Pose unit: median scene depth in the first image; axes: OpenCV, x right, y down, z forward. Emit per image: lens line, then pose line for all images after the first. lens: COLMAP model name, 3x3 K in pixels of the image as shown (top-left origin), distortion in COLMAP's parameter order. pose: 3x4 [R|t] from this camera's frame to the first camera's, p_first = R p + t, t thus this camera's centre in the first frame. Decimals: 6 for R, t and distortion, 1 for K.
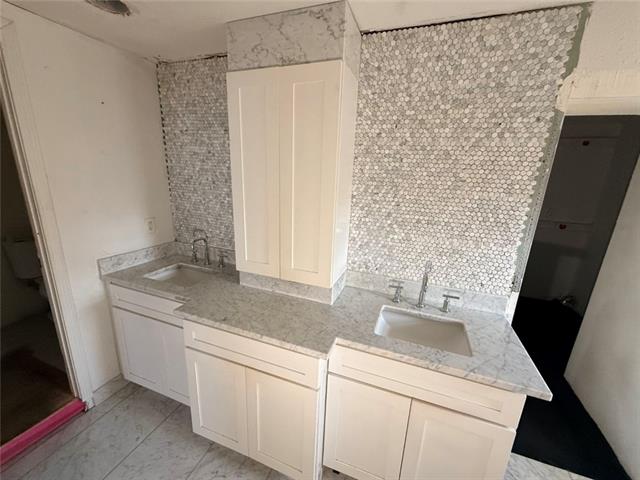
lens RADIAL K [[258.7, 0, 320.0], [0, 258.7, 240.0], [0, 0, 1]] dist [-0.001301, -0.000317]
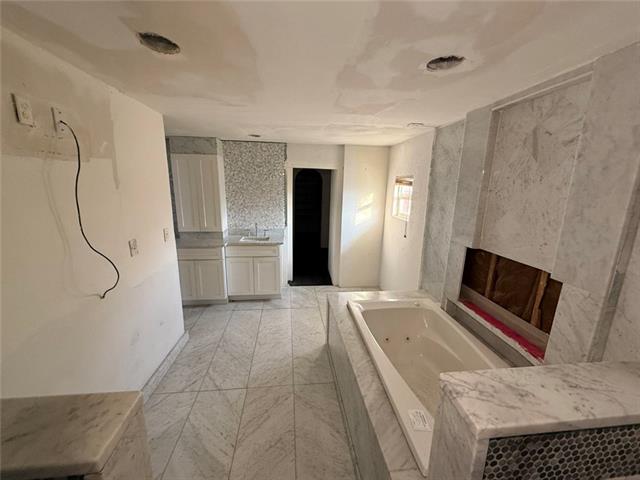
lens RADIAL K [[258.7, 0, 320.0], [0, 258.7, 240.0], [0, 0, 1]] dist [-0.001301, -0.000317]
pose [[0.892610, -0.116403, 0.435542, -0.261360], [0.126876, 0.991906, 0.005075, 0.433451], [-0.432608, 0.050730, 0.900154, -2.099678]]
